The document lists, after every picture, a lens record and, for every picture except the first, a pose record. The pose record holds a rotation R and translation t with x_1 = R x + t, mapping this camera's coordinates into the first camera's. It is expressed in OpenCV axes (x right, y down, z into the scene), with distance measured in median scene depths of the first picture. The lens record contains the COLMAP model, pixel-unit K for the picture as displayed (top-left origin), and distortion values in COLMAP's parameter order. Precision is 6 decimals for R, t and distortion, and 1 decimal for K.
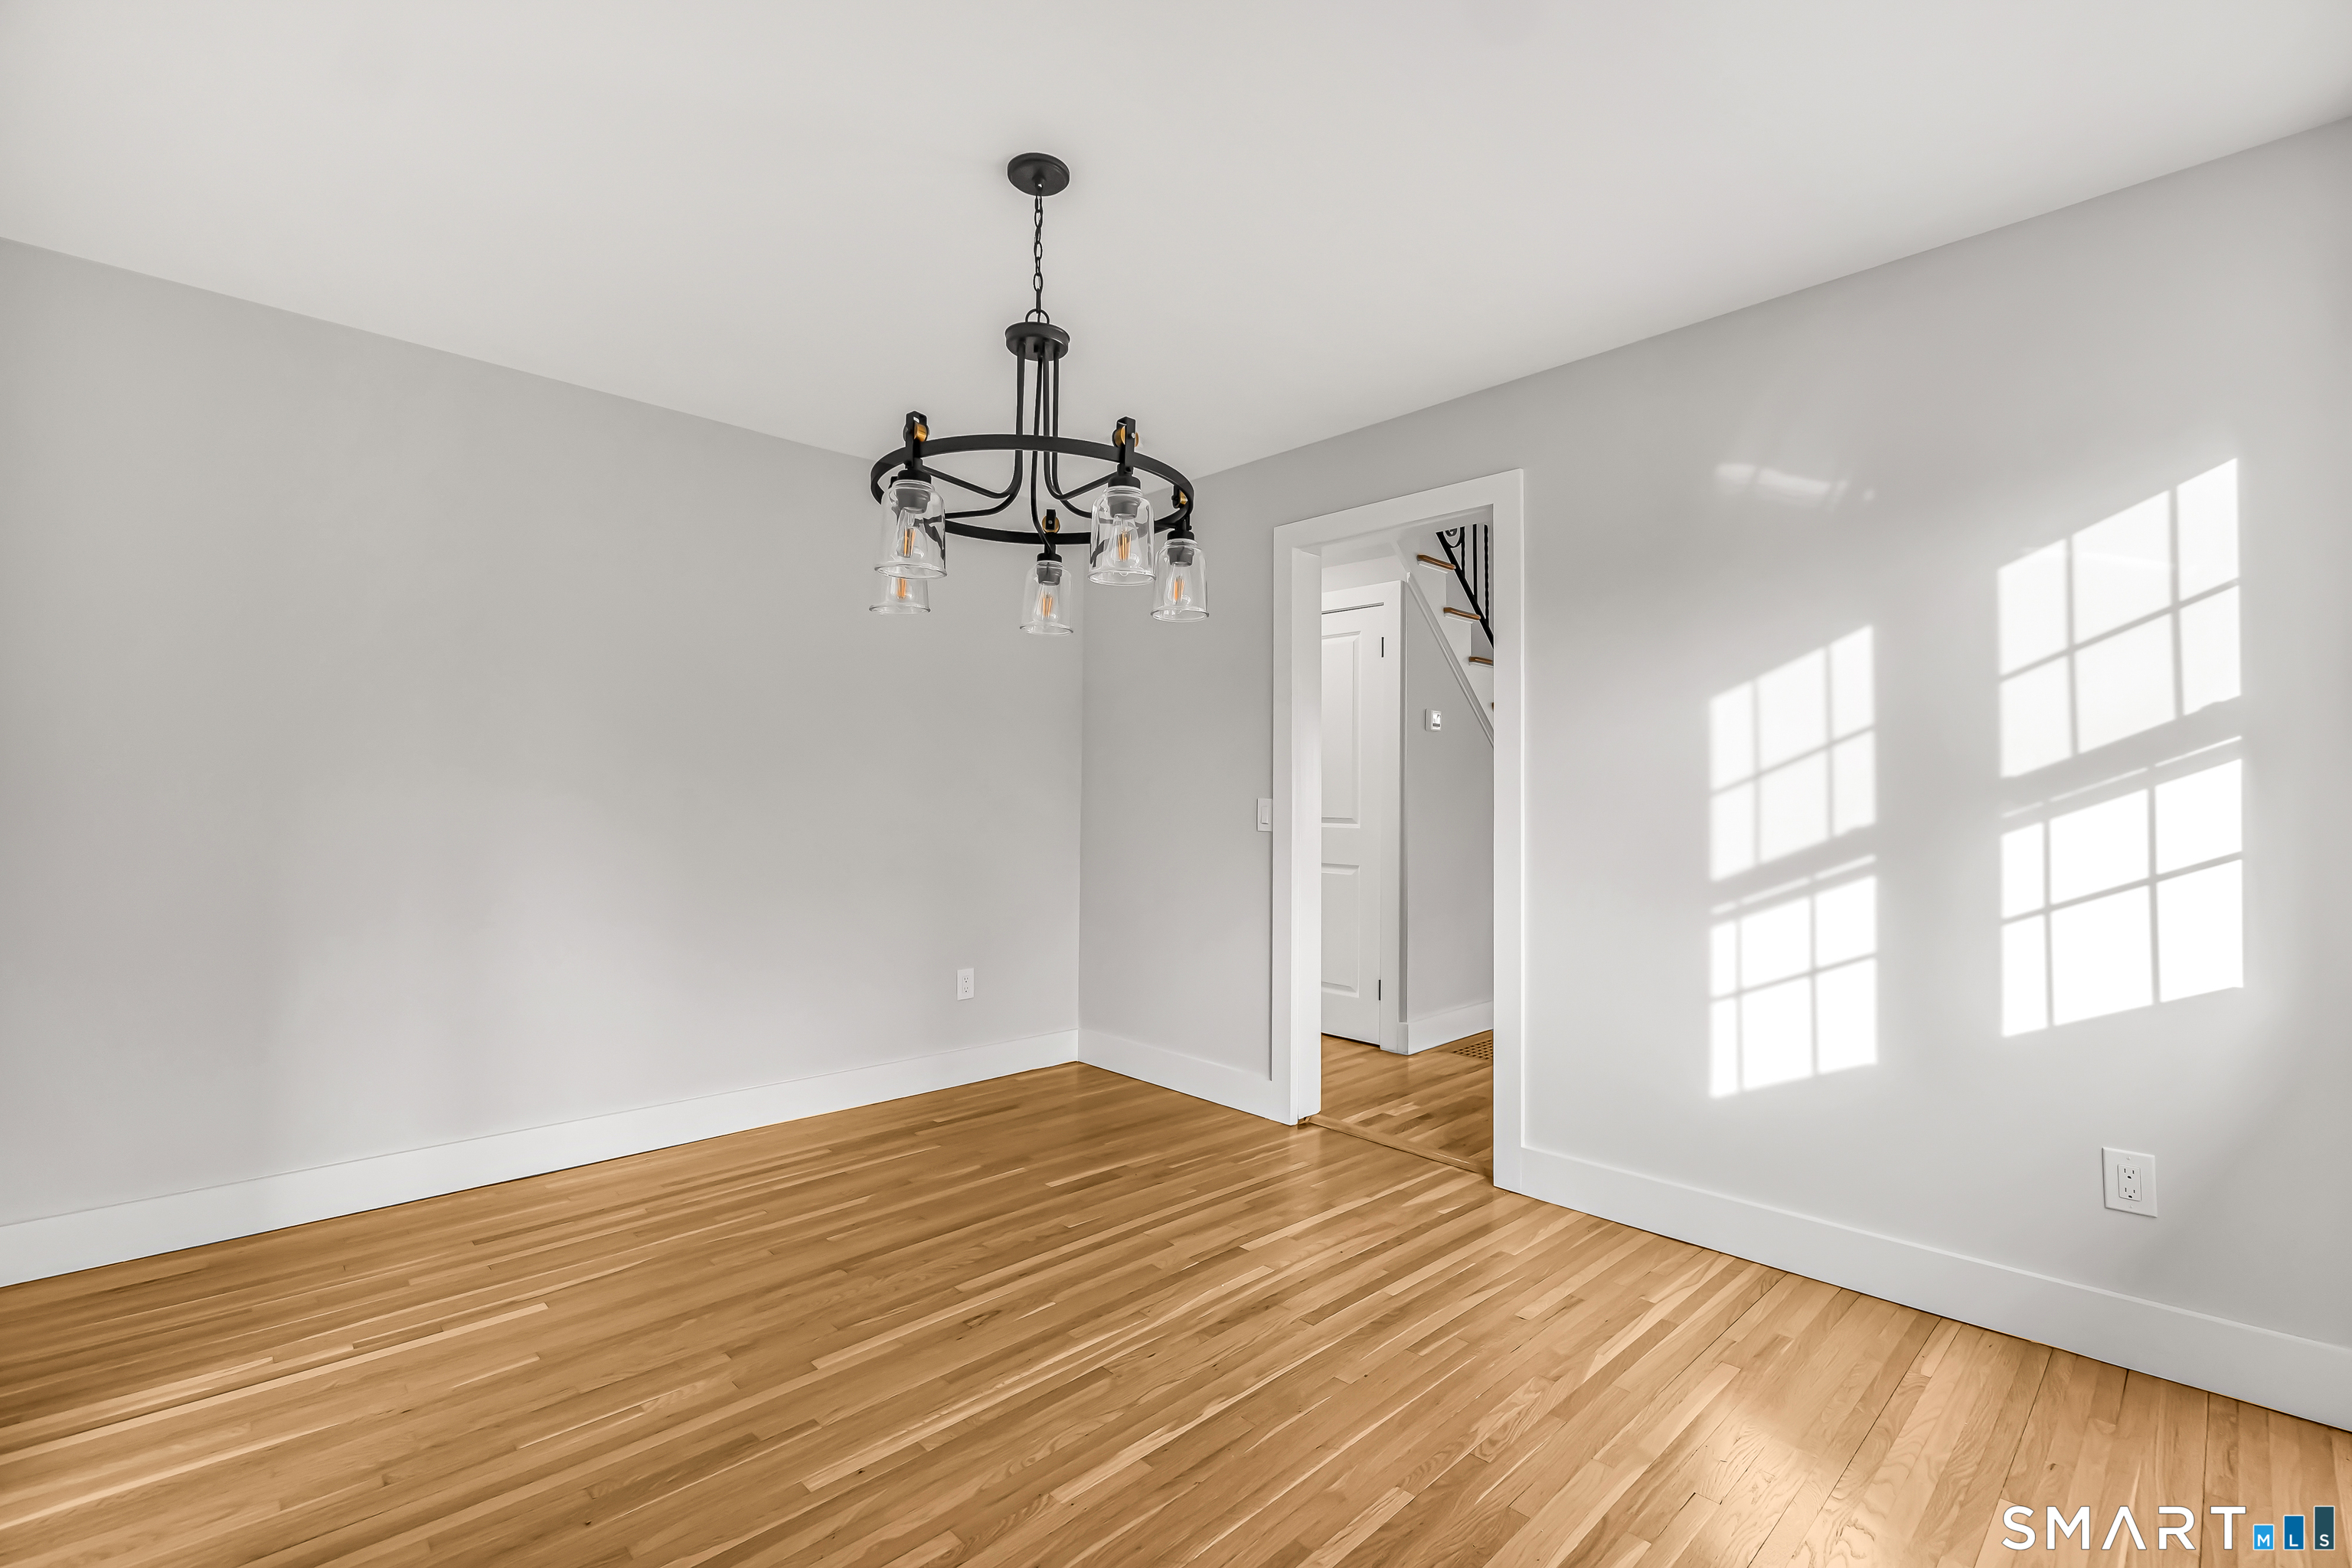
lens RADIAL K [[1029.6, 0, 1168.8], [0, 1029.6, 785.1], [0, 0, 1]] dist [-0.005121, 0.000760]
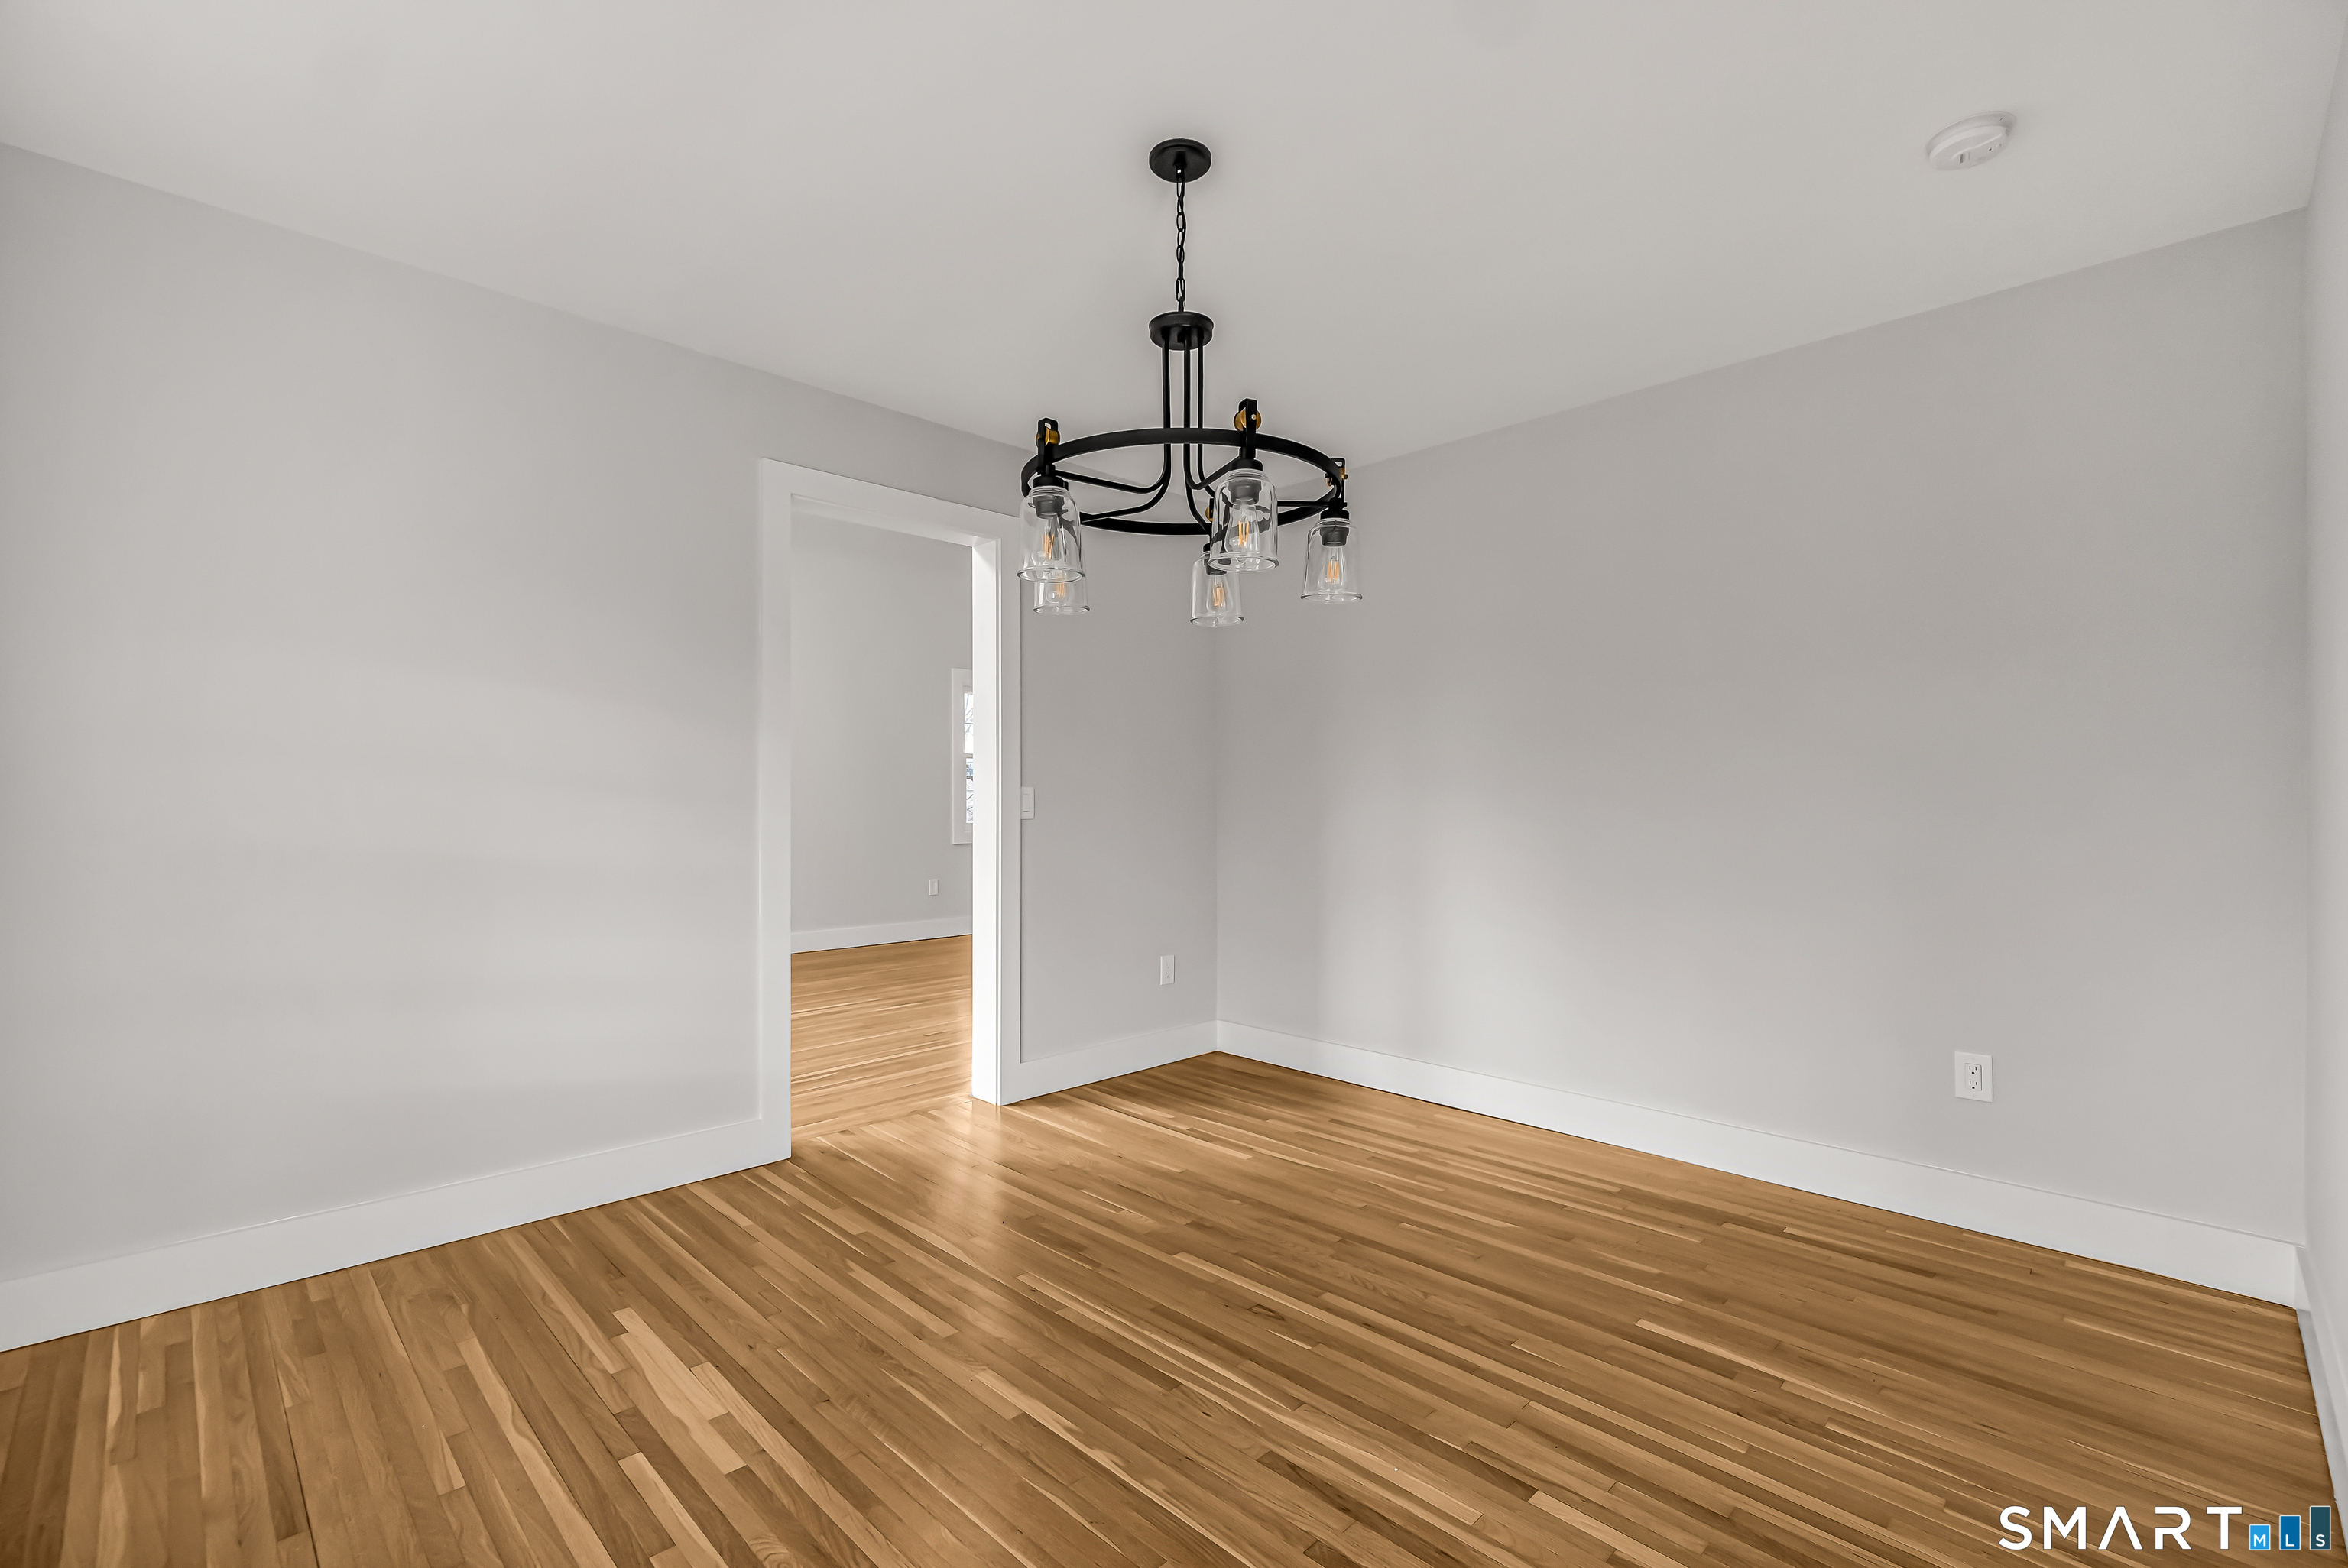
lens RADIAL K [[1024.9, 0, 1166.9], [0, 1024.9, 792.9], [0, 0, 1]] dist [0.000369, 0.000106]
pose [[0.017179, -0.013861, -0.999756, 0.735431], [0.019052, 0.999727, -0.013533, 0.023016], [0.999671, -0.018815, 0.017438, 0.803294]]
